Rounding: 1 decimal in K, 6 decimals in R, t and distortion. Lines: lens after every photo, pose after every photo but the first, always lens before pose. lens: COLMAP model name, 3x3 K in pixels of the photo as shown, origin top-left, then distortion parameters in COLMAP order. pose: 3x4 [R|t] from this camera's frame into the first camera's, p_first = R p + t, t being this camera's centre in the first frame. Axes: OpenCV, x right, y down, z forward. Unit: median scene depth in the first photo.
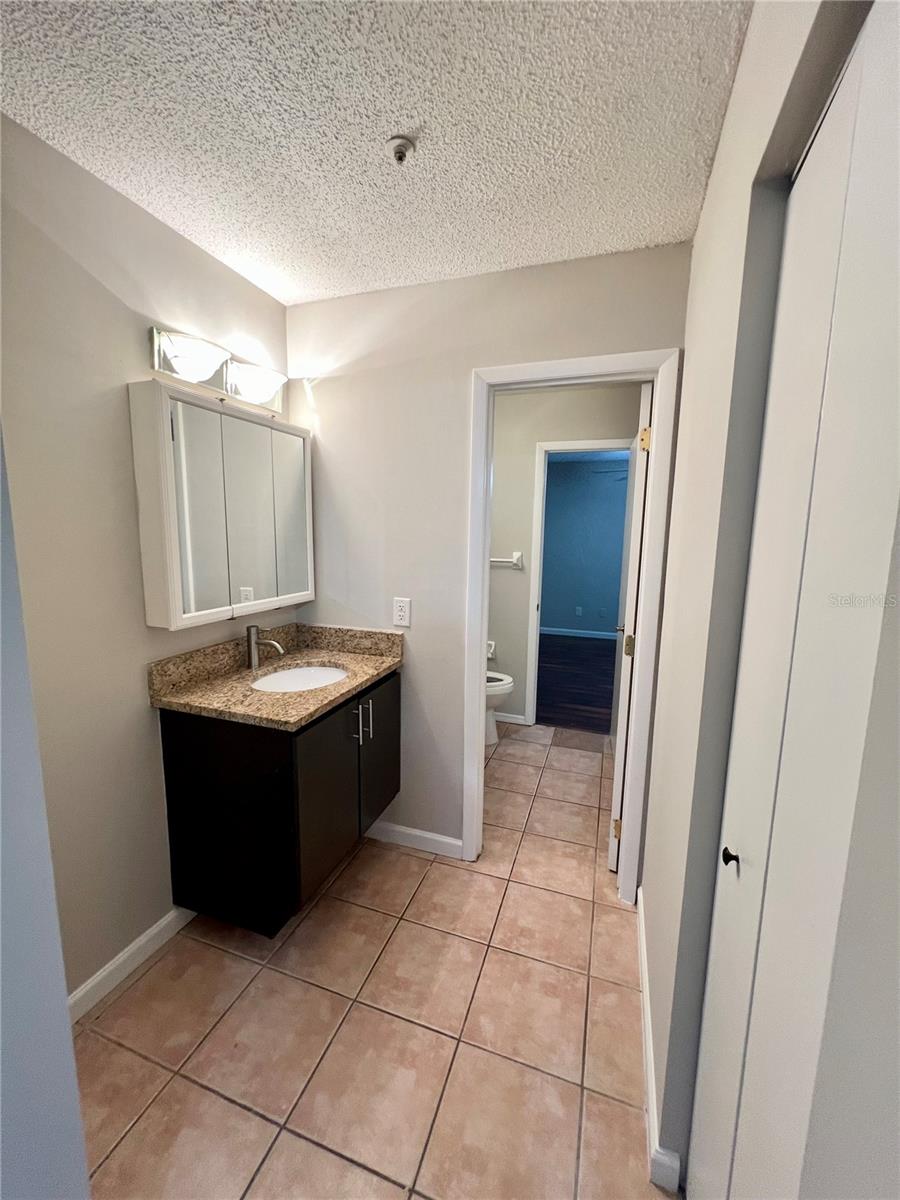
lens RADIAL K [[479.5, 0, 450.5], [0, 479.5, 598.1], [0, 0, 1]] dist [-0.000270, 0.000986]
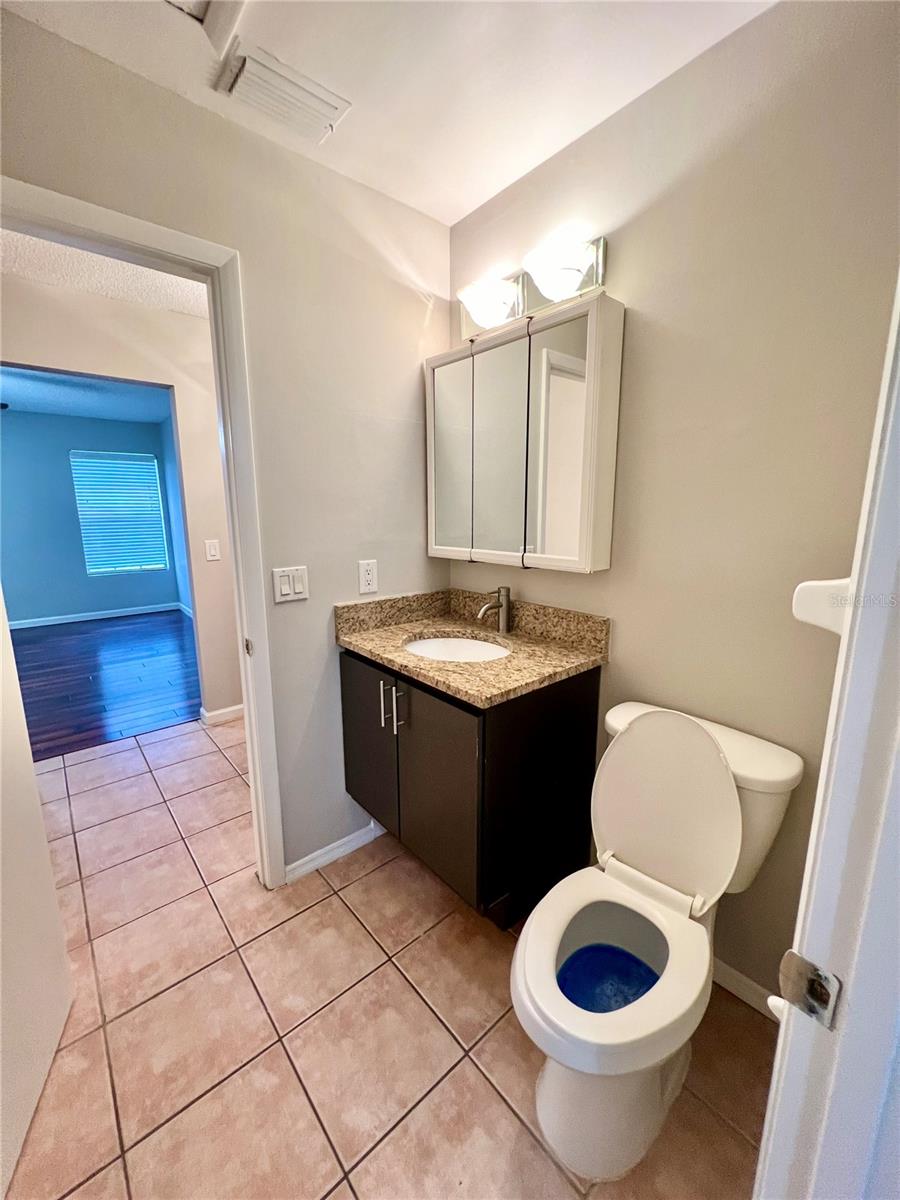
lens RADIAL K [[479.5, 0, 451.6], [0, 479.5, 604.0], [0, 0, 1]] dist [-0.000270, 0.000986]
pose [[-0.499196, 0.167061, -0.850232, 0.507307], [-0.113777, 0.960104, 0.255452, -0.164200], [0.858987, 0.224257, -0.460272, 1.525694]]
